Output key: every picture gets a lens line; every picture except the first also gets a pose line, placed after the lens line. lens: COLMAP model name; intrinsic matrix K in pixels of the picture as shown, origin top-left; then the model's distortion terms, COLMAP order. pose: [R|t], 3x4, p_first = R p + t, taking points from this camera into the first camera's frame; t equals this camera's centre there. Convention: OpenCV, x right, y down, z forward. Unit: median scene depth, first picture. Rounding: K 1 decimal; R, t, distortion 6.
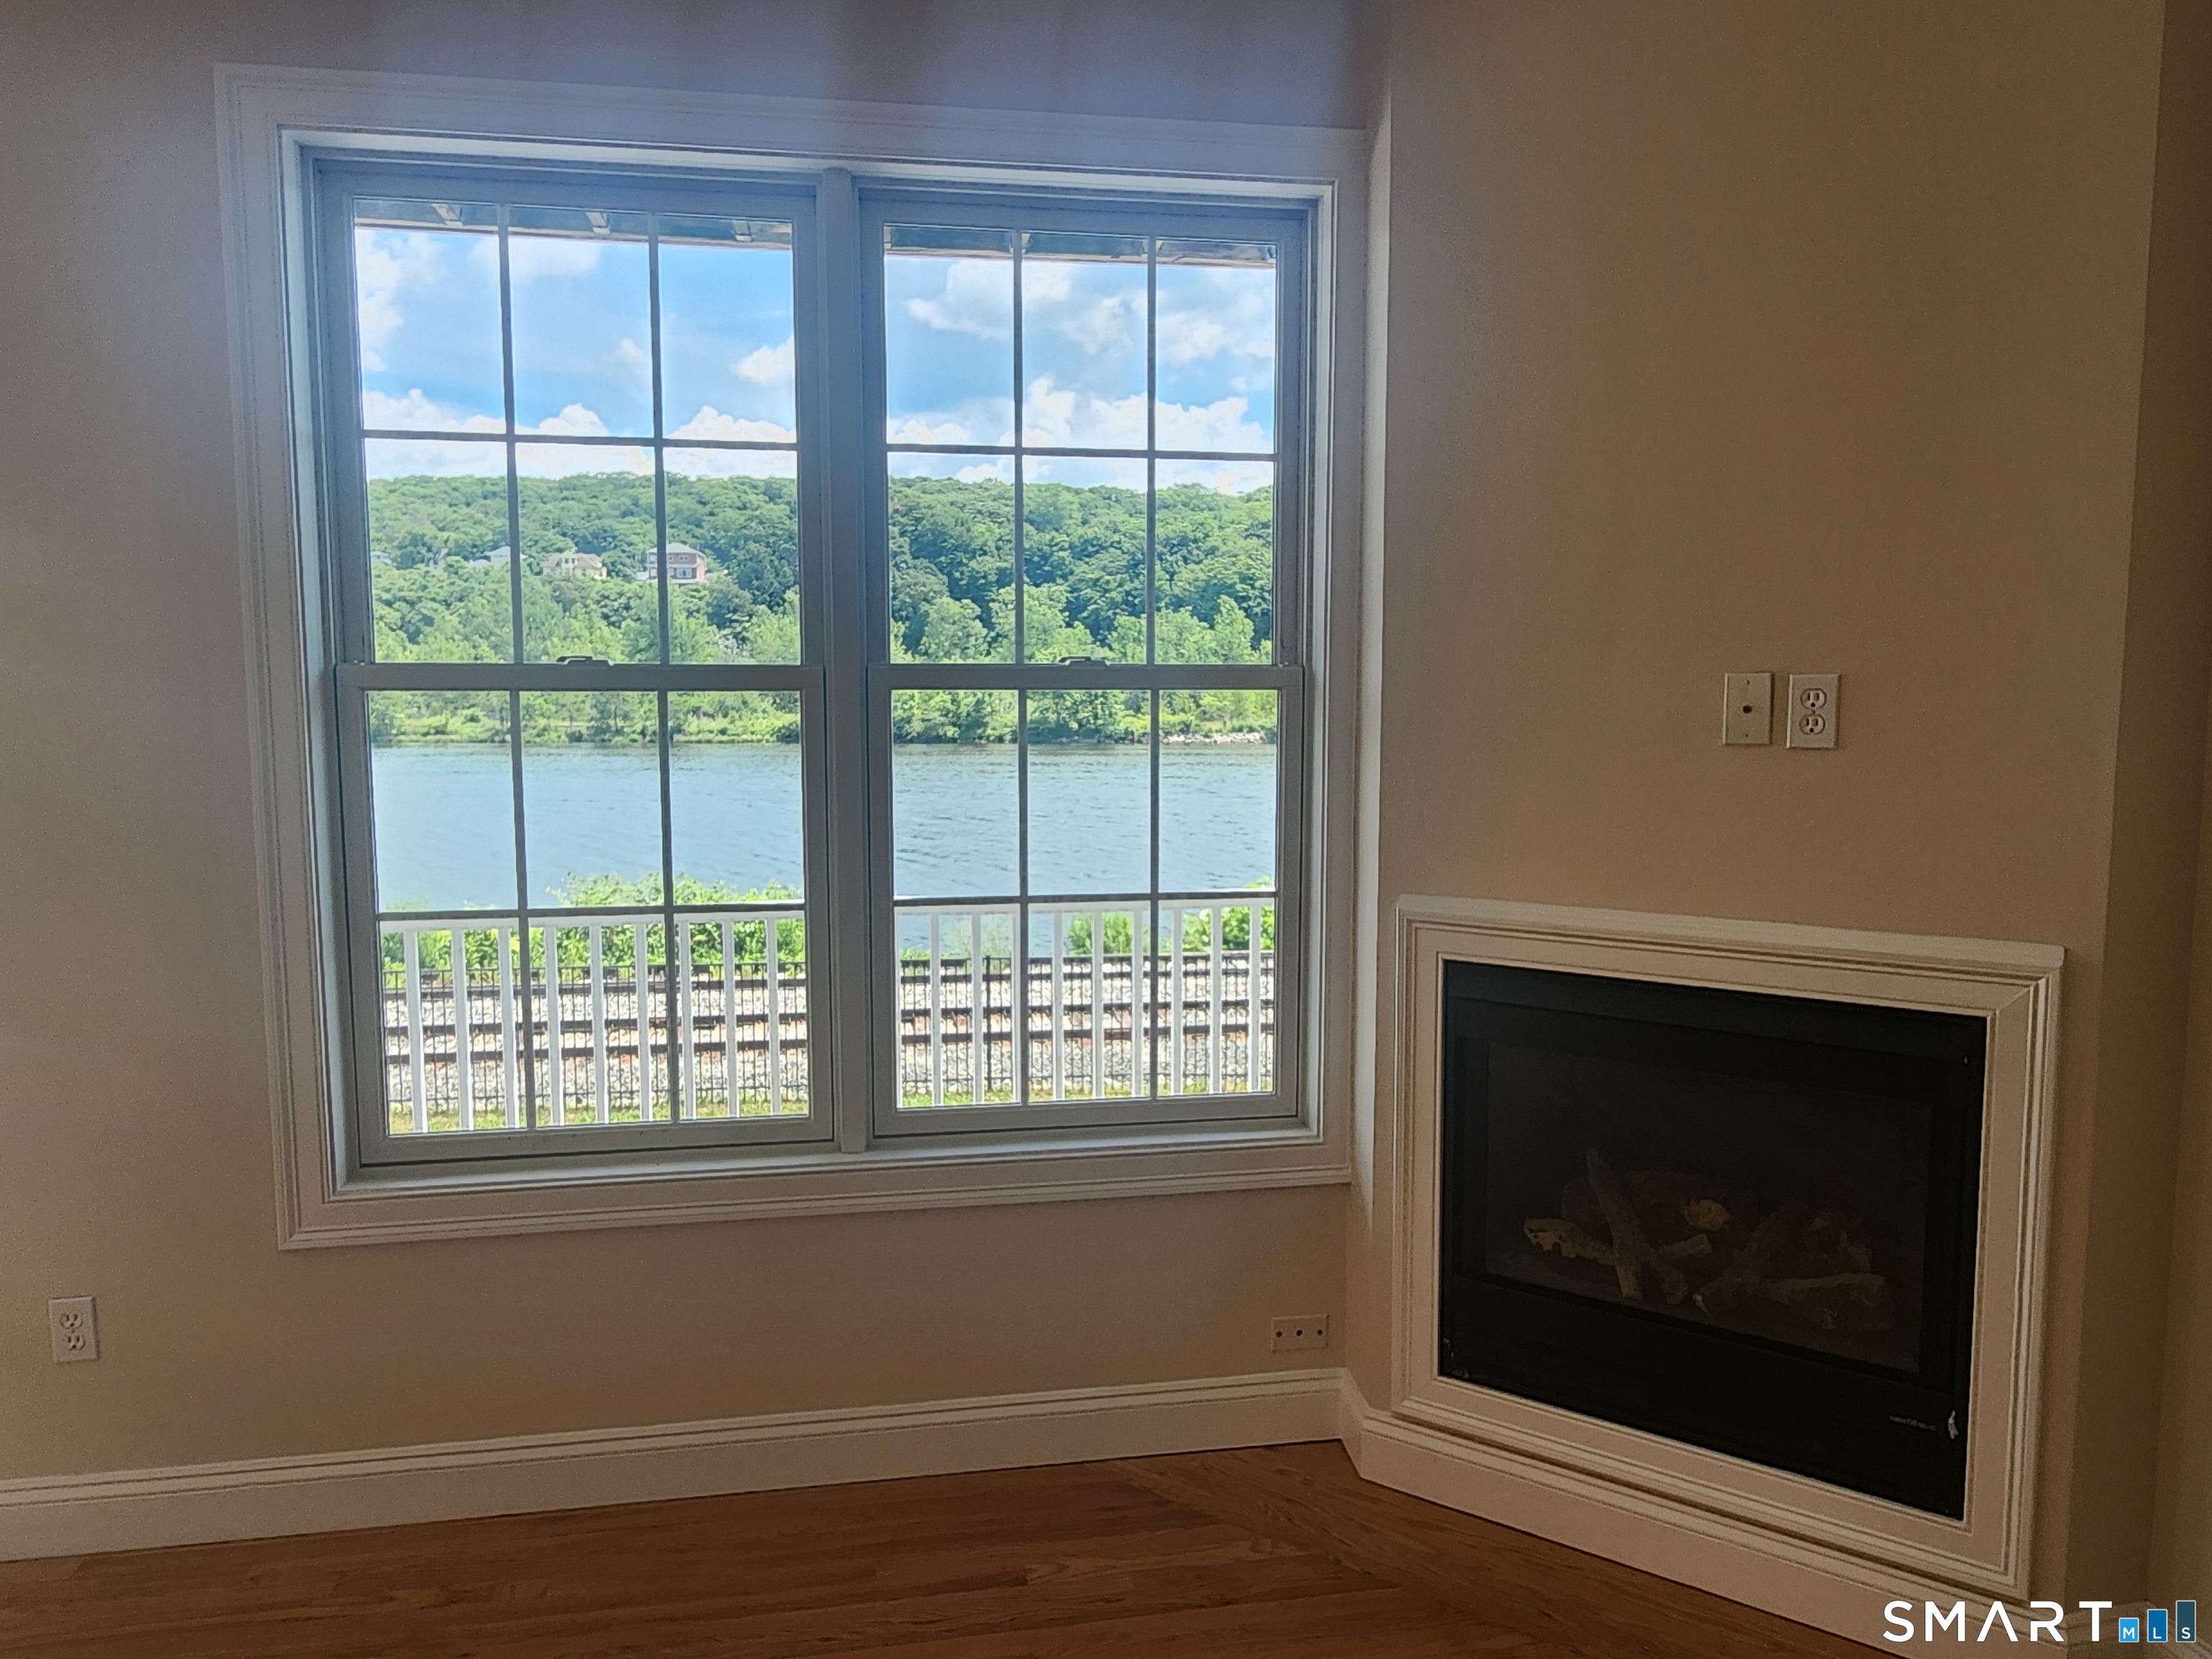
lens RADIAL K [[1487.4, 0, 1106.0], [0, 1487.4, 829.5], [0, 0, 1]] dist [0.008771, -0.000570]
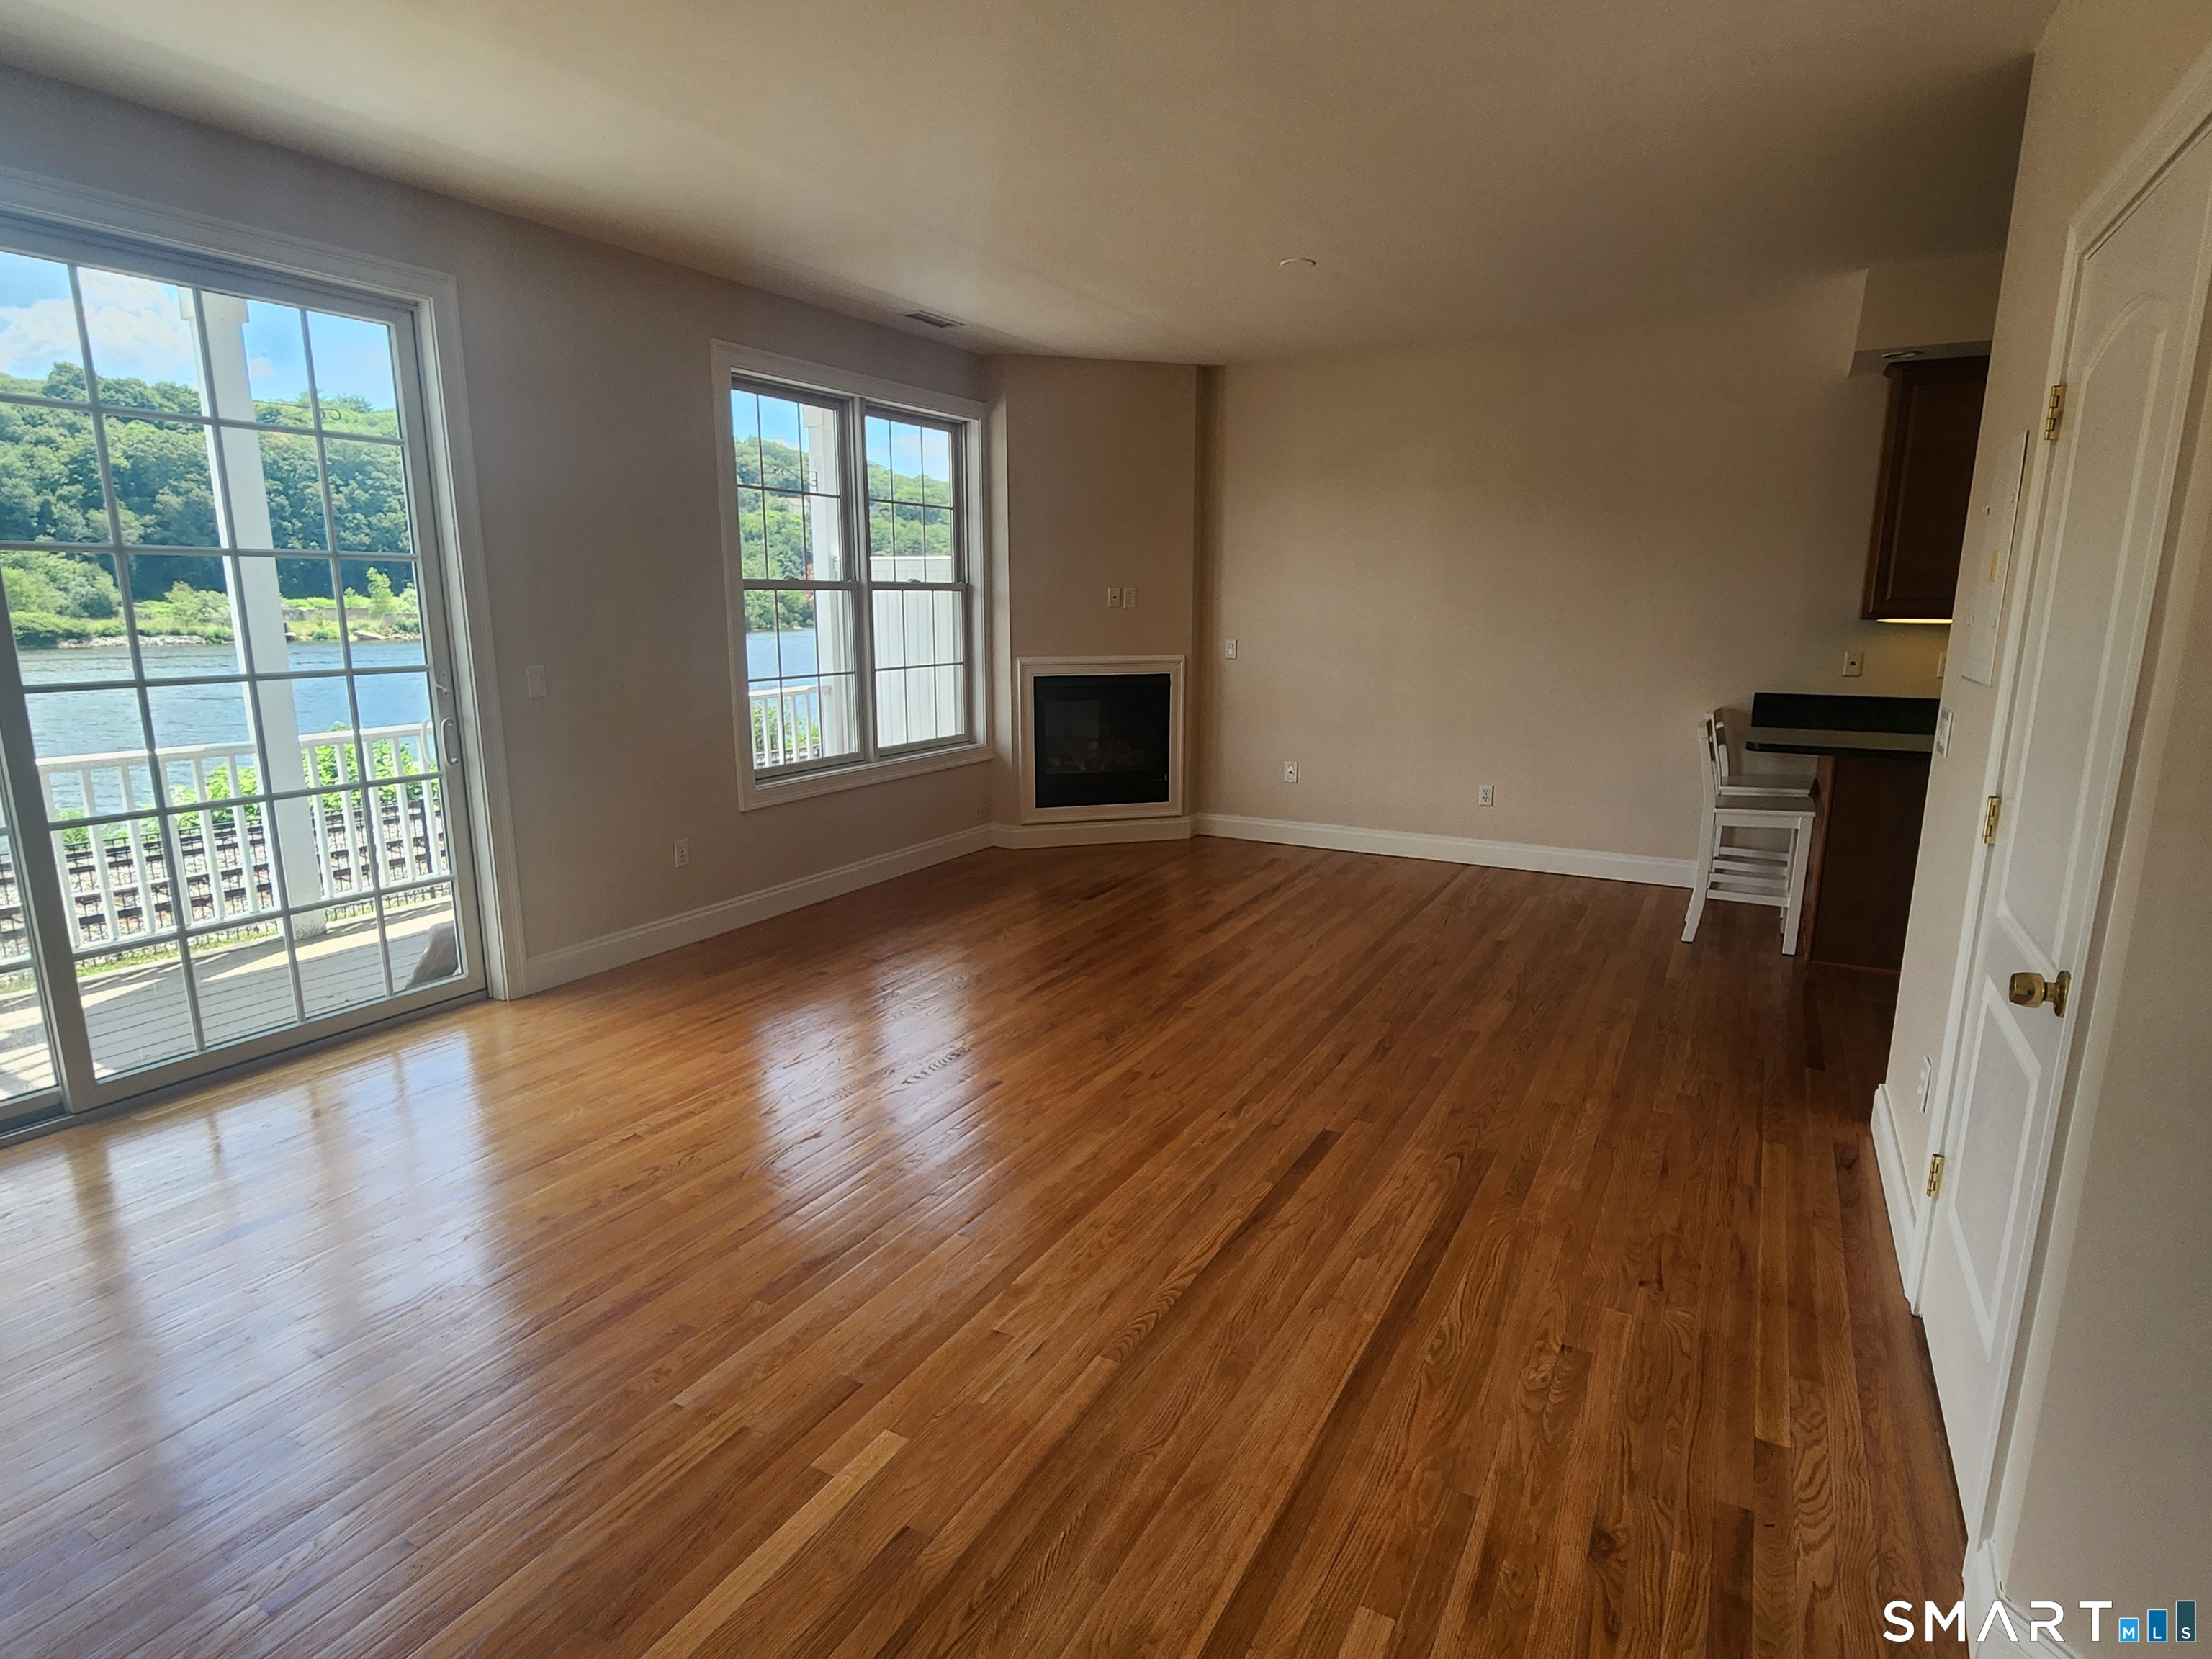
lens RADIAL K [[1153.3, 0, 1106.0], [0, 1153.3, 829.5], [0, 0, 1]] dist [-0.000800, -0.000045]
pose [[0.639799, -0.151319, 0.753499, -1.564005], [0.072461, 0.987935, 0.136872, 0.081755], [-0.765119, -0.032971, 0.643044, -0.719145]]
